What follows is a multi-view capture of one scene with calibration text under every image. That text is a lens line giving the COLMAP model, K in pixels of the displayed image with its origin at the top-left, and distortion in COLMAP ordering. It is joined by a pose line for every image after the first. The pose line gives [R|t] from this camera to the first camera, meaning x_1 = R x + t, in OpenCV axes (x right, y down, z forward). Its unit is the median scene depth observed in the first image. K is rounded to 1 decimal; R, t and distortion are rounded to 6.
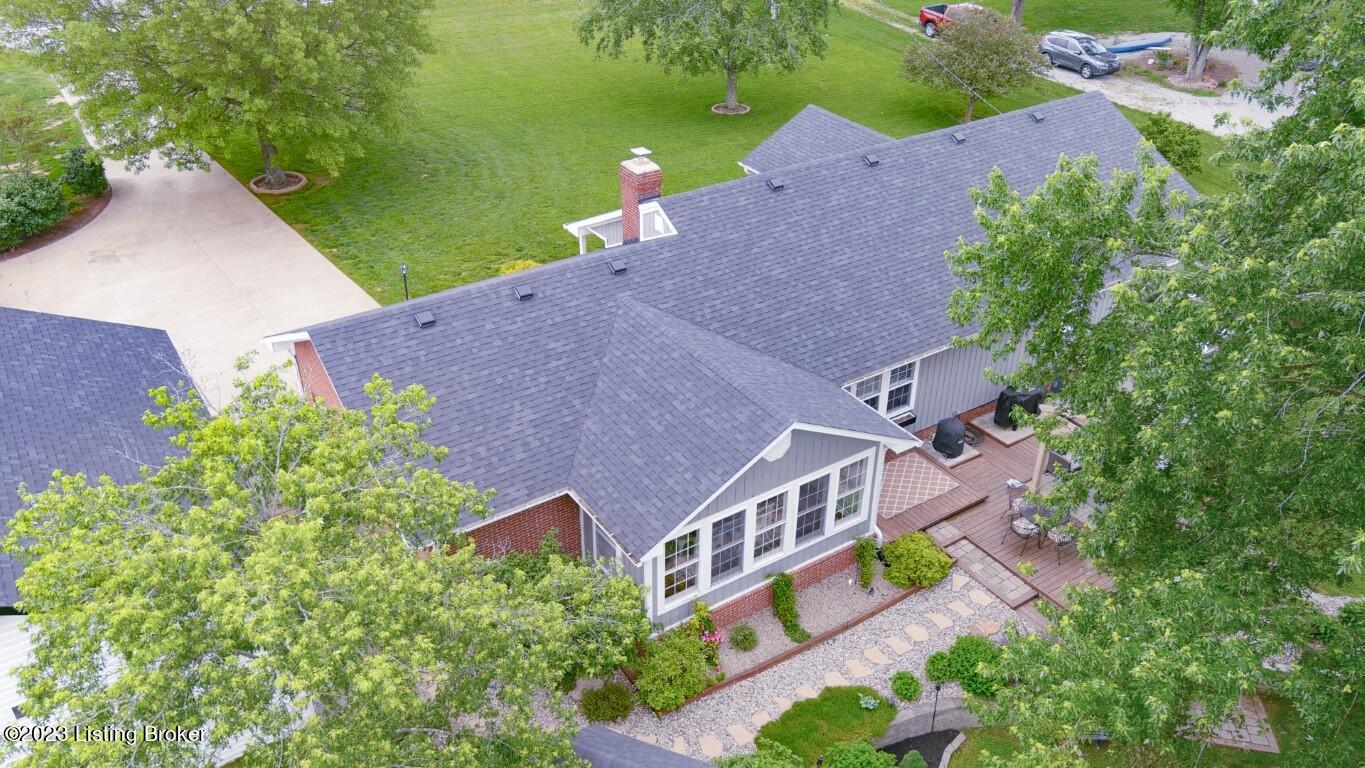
lens RADIAL K [[1077.3, 0, 683.6], [0, 1077.3, 378.1], [0, 0, 1]] dist [0.026138, -0.013195]
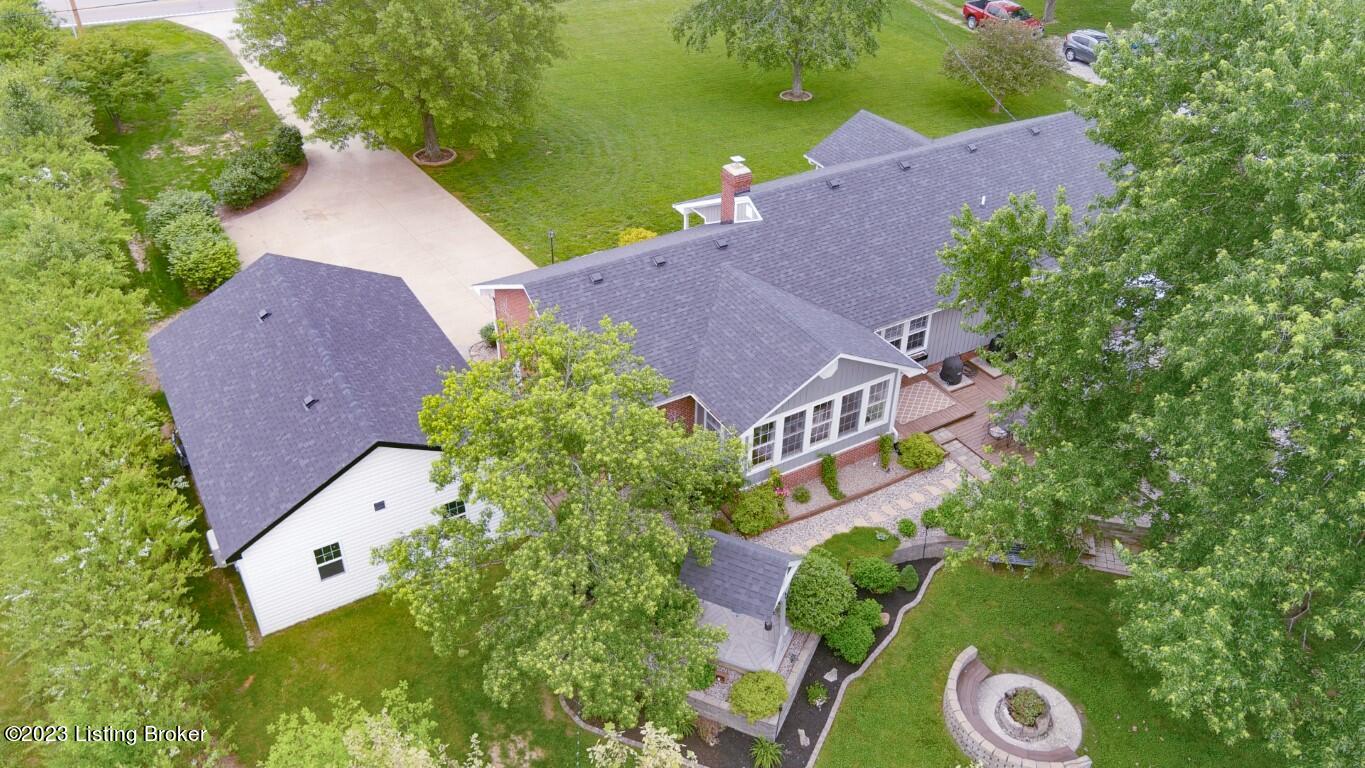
lens RADIAL K [[1077.3, 0, 687.0], [0, 1077.3, 386.5], [0, 0, 1]] dist [0.026138, -0.013195]
pose [[0.998830, 0.032305, -0.036000, -0.045782], [-0.030034, 0.997628, 0.061930, -0.000310], [0.037915, -0.060777, 0.997431, -0.419279]]
